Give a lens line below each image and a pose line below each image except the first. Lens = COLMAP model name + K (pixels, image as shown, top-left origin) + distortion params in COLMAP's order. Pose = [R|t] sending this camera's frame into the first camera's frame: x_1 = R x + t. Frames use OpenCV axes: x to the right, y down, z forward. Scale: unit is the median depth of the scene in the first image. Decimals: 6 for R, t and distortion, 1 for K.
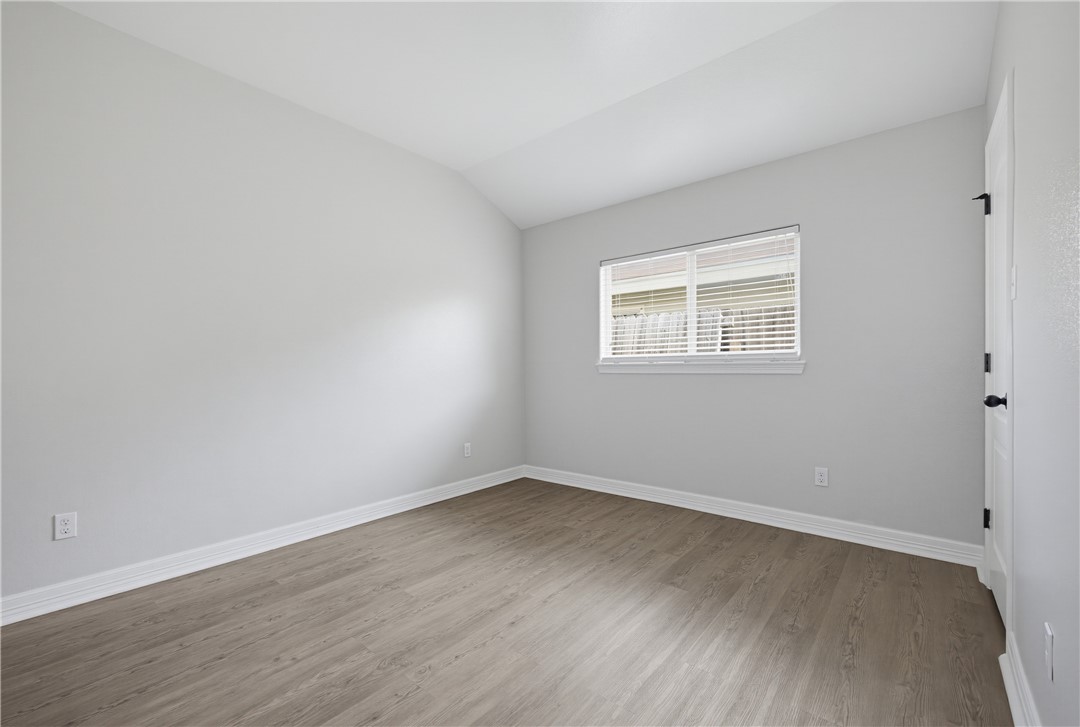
lens RADIAL K [[465.8, 0, 539.0], [0, 465.8, 367.1], [0, 0, 1]] dist [0.000519, 0.000036]
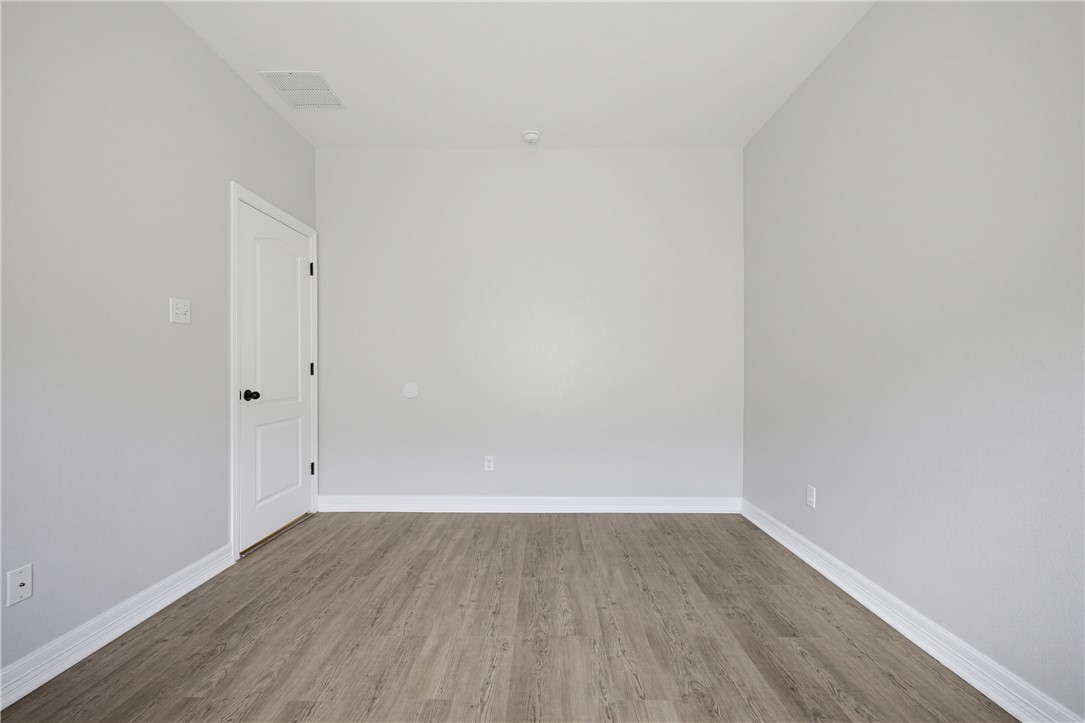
lens RADIAL K [[452.4, 0, 543.2], [0, 452.4, 366.1], [0, 0, 1]] dist [0.003961, -0.000532]
pose [[-0.780857, -0.000092, -0.624710, 0.301535], [0.006305, 0.999948, -0.008029, 0.004377], [0.624678, -0.010208, -0.780816, 1.643665]]
